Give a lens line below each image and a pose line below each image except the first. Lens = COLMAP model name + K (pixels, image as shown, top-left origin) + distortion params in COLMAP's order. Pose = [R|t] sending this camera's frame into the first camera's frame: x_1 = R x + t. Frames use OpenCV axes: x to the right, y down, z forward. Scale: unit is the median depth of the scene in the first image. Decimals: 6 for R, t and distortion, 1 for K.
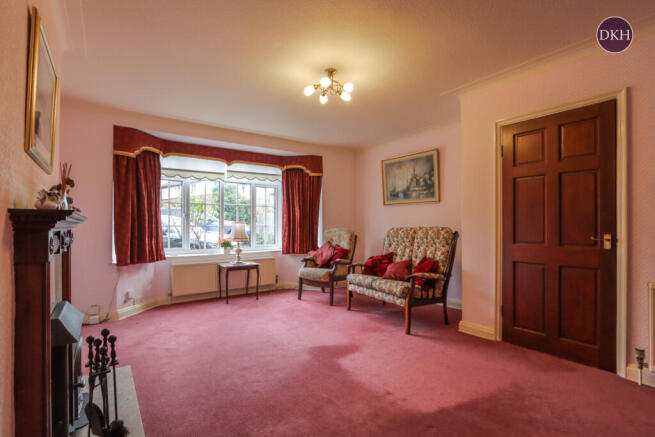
lens RADIAL K [[302.7, 0, 326.5], [0, 302.7, 222.0], [0, 0, 1]] dist [-0.017480, 0.000447]
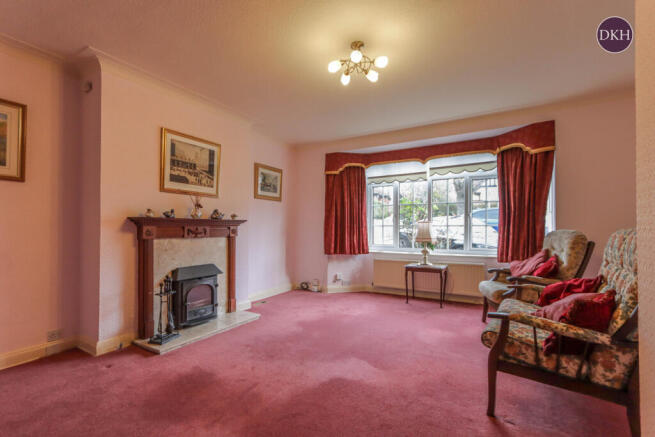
lens RADIAL K [[302.7, 0, 326.4], [0, 302.7, 224.0], [0, 0, 1]] dist [-0.017480, 0.000447]
pose [[0.395219, -0.004572, -0.918575, 0.475764], [0.010130, 0.999948, -0.000619, 0.005653], [0.918531, -0.009061, 0.395245, 0.351575]]
